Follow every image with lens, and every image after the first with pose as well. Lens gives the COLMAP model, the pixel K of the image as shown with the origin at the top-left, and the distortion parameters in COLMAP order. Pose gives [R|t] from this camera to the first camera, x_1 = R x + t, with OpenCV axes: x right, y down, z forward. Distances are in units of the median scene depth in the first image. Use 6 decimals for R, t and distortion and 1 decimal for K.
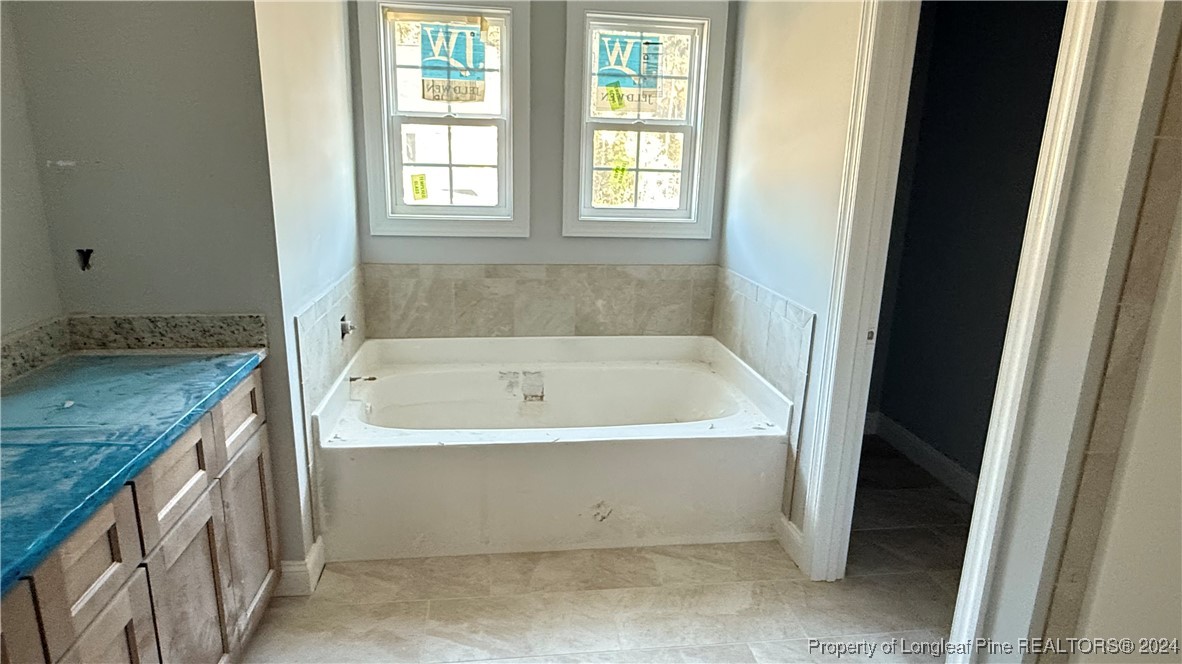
lens RADIAL K [[674.4, 0, 590.9], [0, 674.4, 327.7], [0, 0, 1]] dist [0.000038, -0.000203]
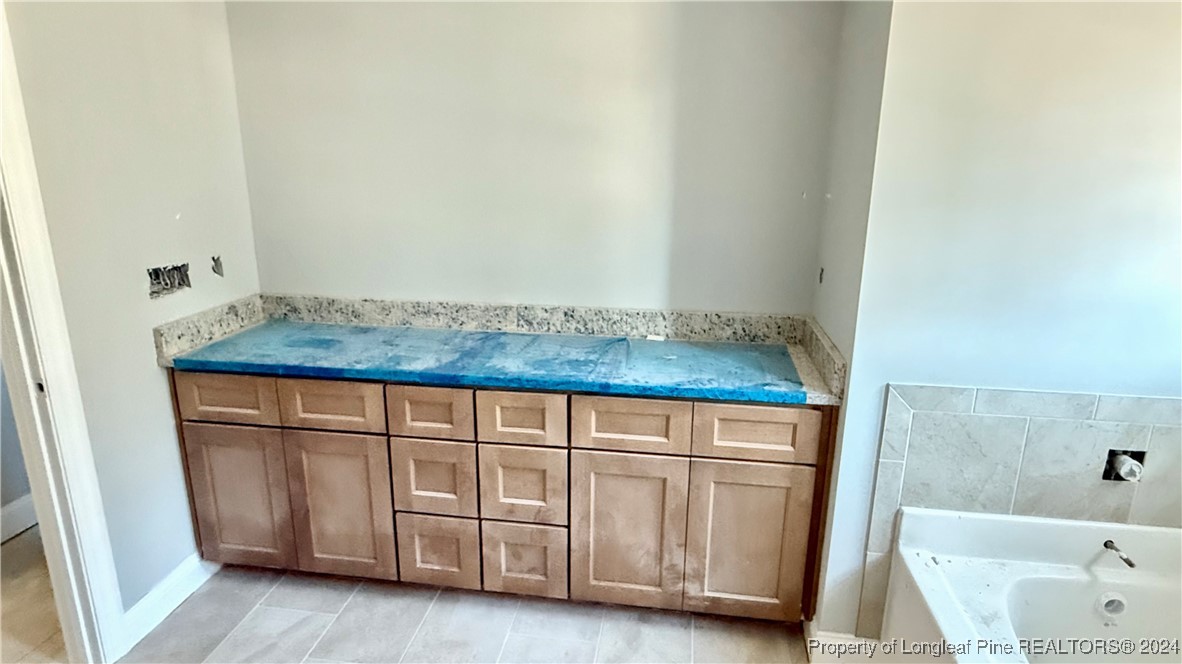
lens RADIAL K [[674.4, 0, 590.9], [0, 674.4, 327.7], [0, 0, 1]] dist [0.000038, -0.000203]
pose [[-0.269851, 0.221210, -0.937148, 0.571998], [-0.252984, 0.922775, 0.290663, -0.296589], [0.929075, 0.315519, -0.193049, 0.994485]]
